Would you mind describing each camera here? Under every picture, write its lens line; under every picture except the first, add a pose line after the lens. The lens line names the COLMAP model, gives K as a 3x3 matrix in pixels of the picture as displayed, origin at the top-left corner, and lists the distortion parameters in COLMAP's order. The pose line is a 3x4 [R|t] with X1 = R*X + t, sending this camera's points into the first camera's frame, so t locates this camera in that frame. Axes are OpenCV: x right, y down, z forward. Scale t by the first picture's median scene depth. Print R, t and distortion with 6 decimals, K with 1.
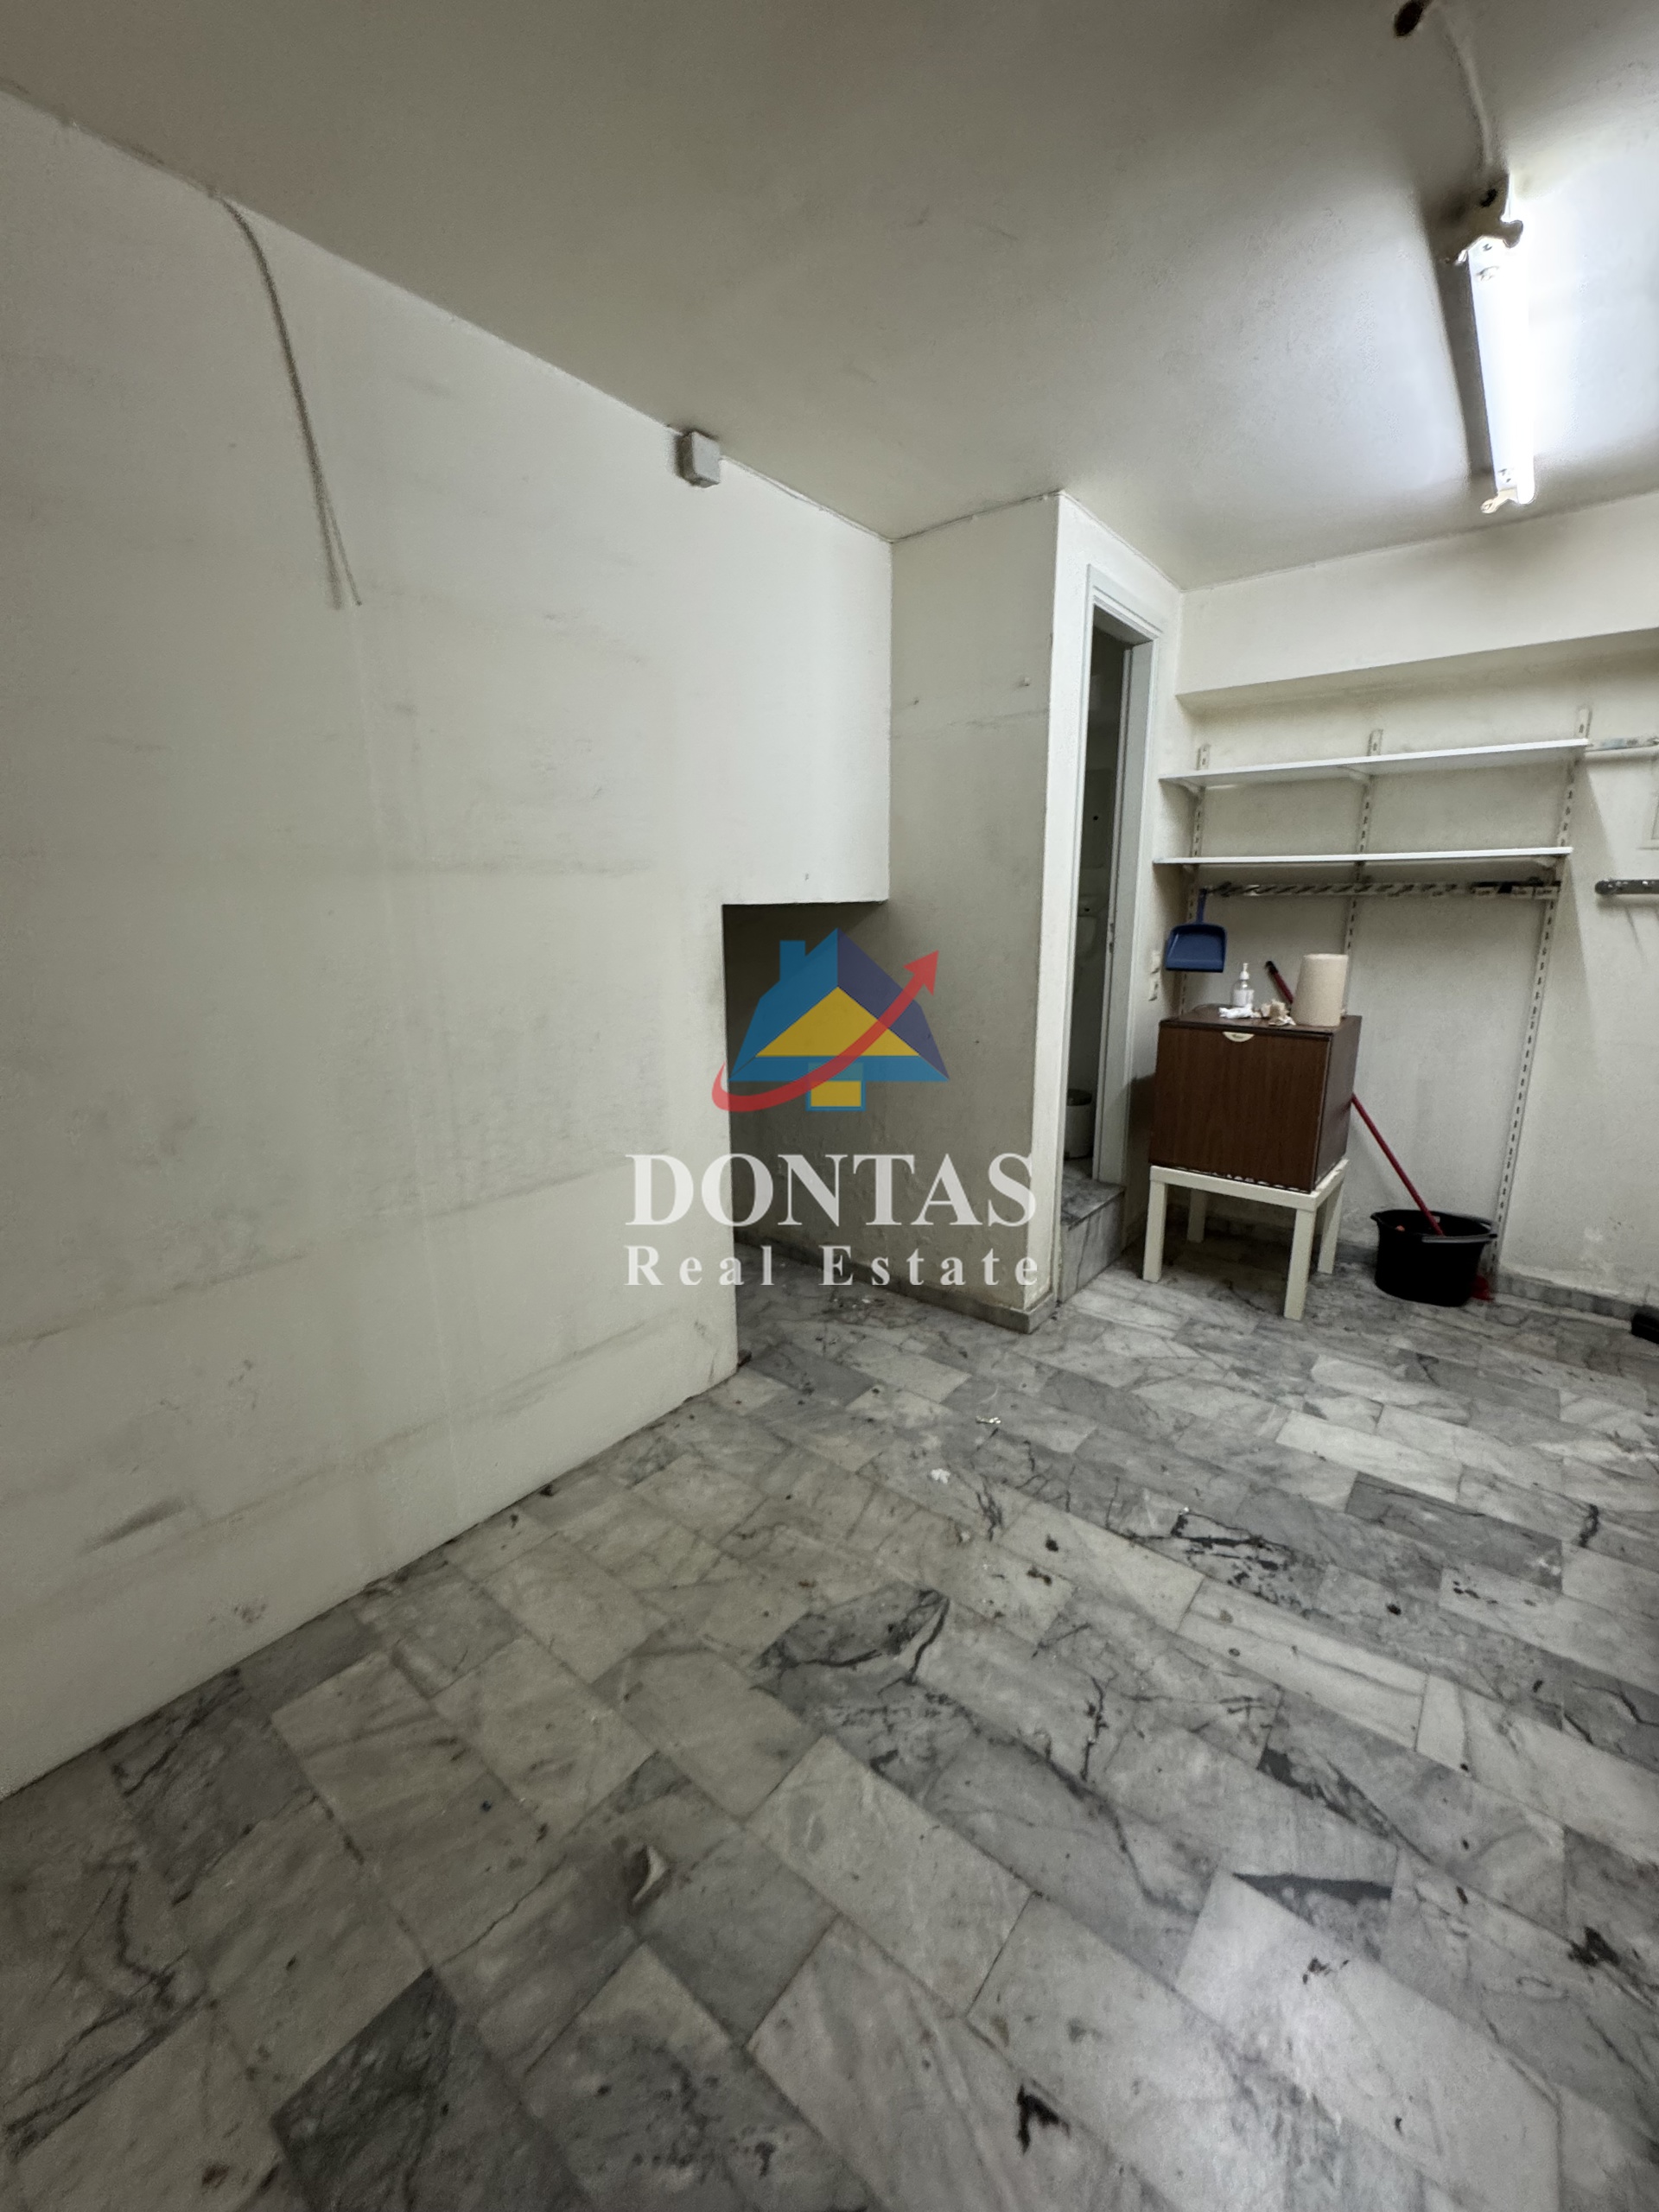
lens RADIAL K [[885.4, 0, 831.2], [0, 885.4, 1103.3], [0, 0, 1]] dist [-0.001318, -0.000099]
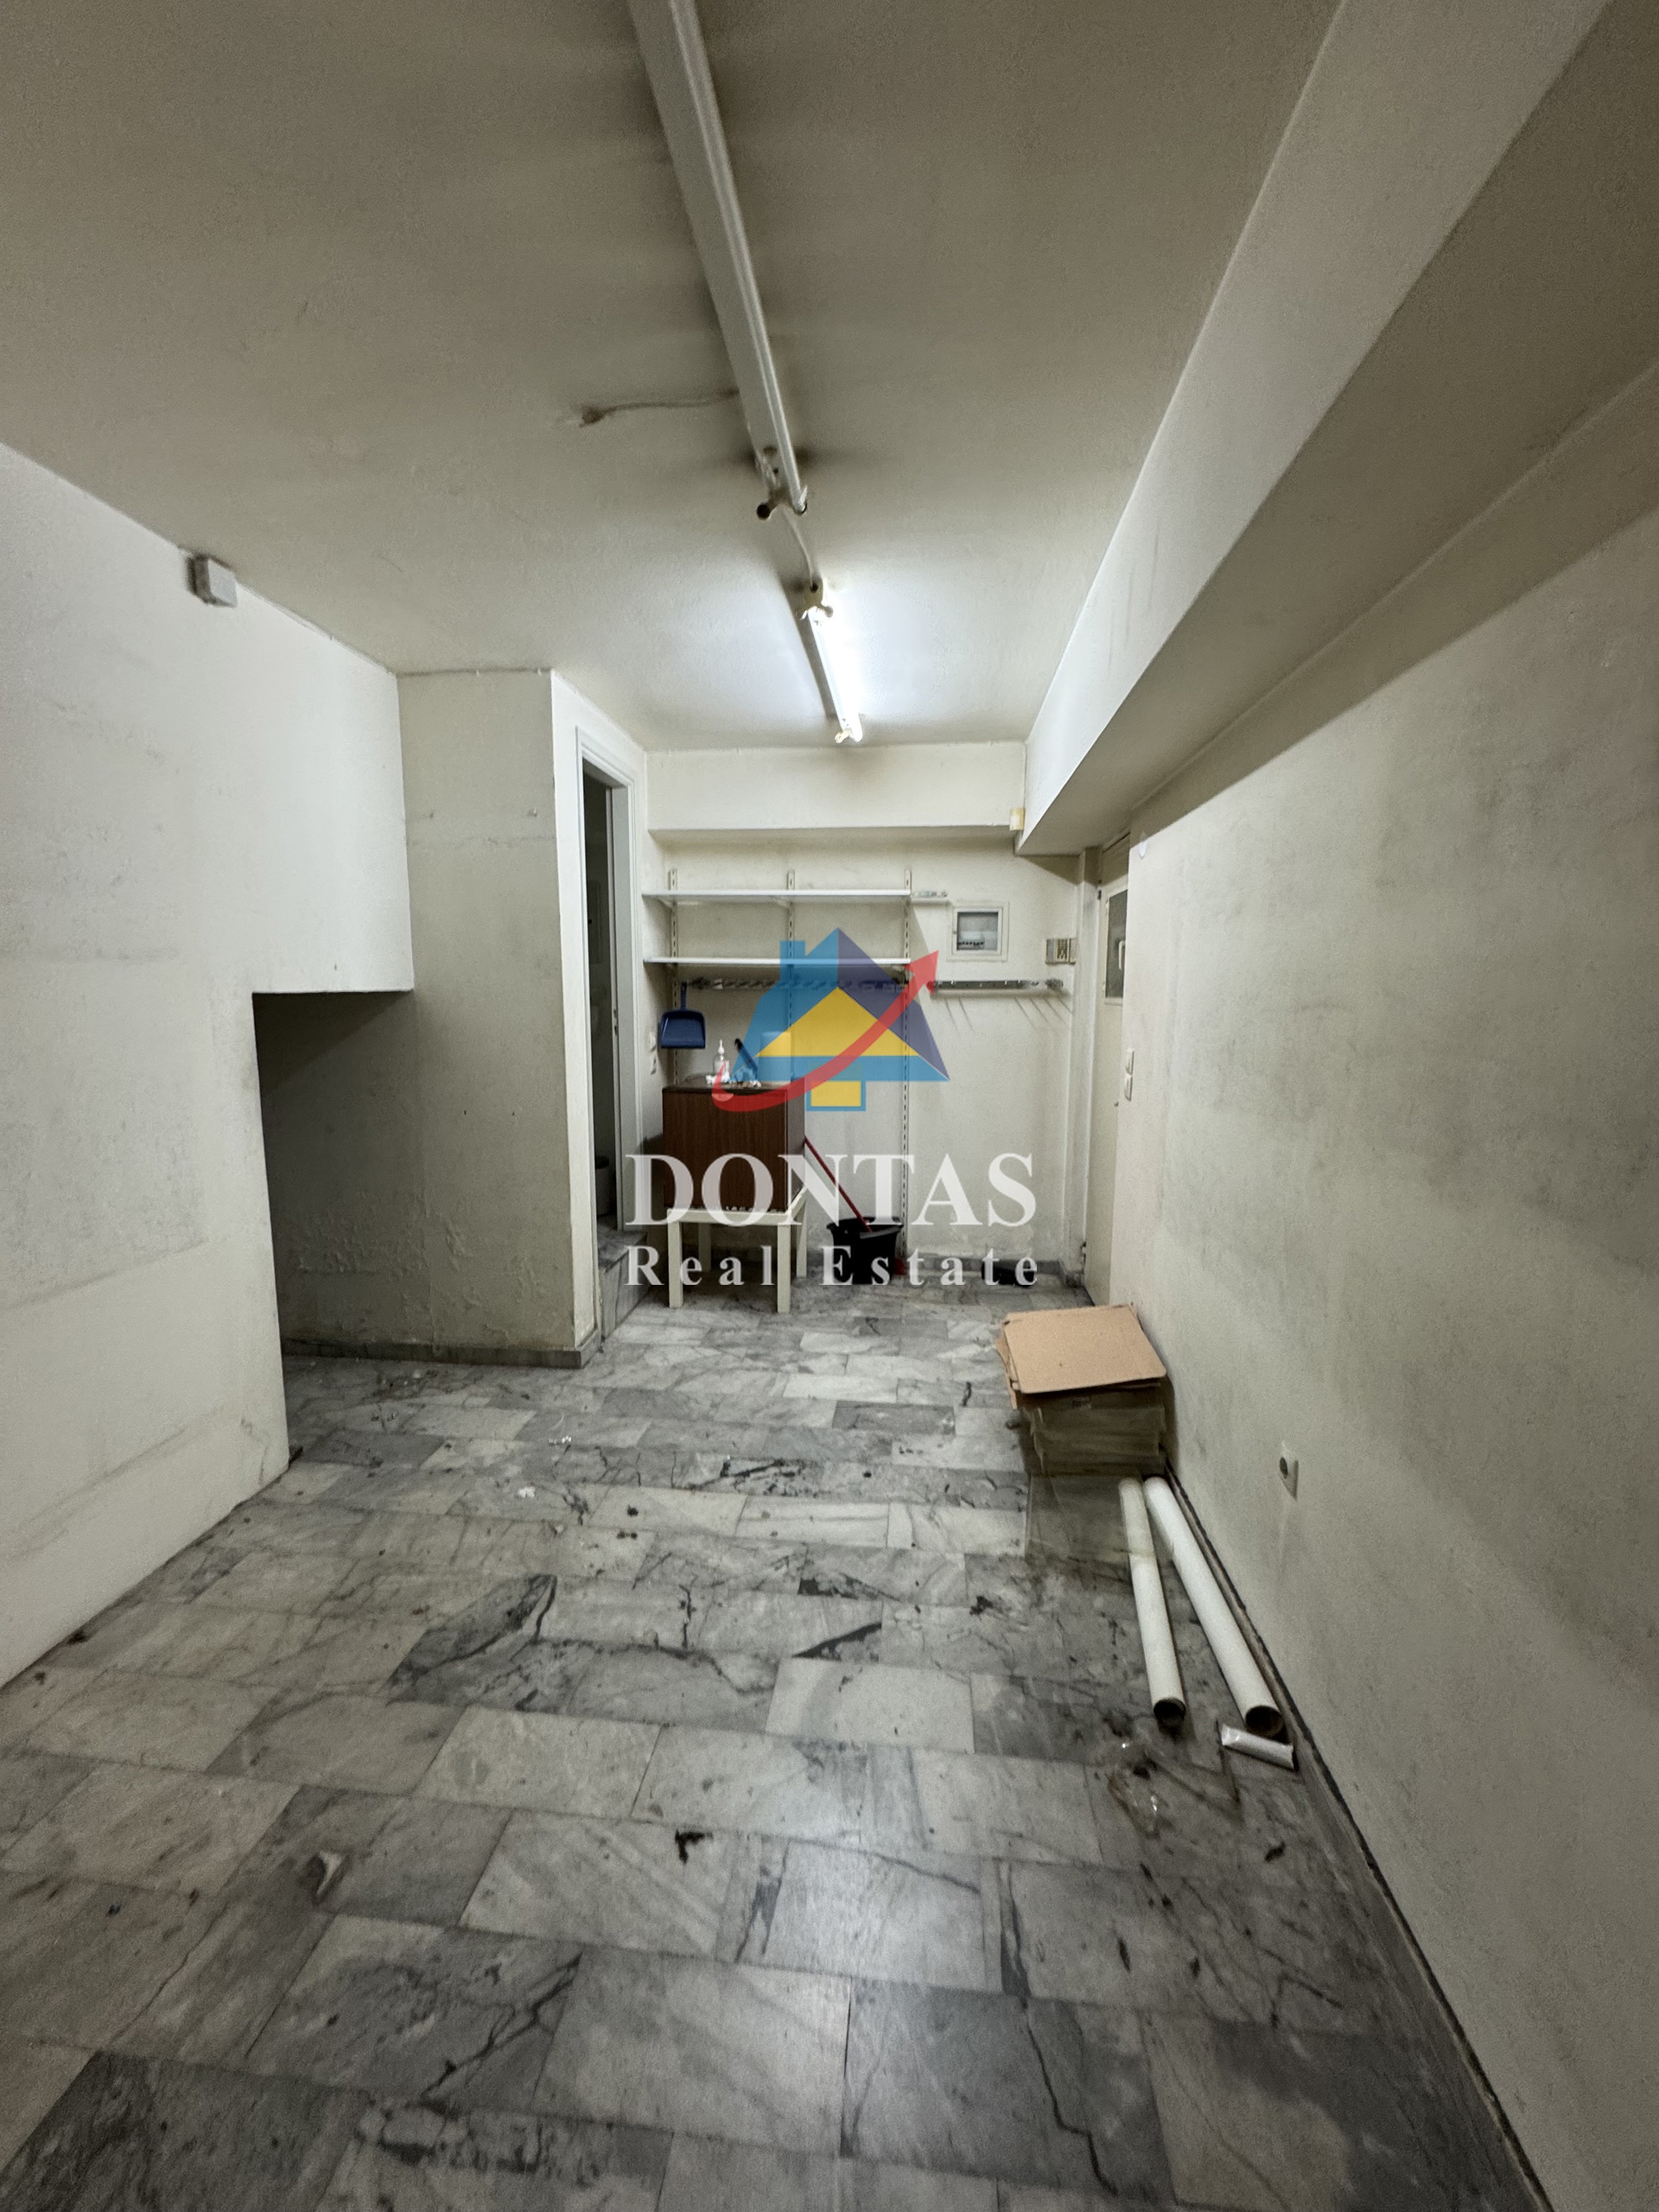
lens RADIAL K [[885.4, 0, 831.2], [0, 885.4, 1103.3], [0, 0, 1]] dist [-0.001318, -0.000099]
pose [[0.841784, -0.059901, 0.536480, -0.119372], [0.111867, 0.991607, -0.064812, 0.043489], [-0.528095, 0.114572, 0.841421, -0.199399]]
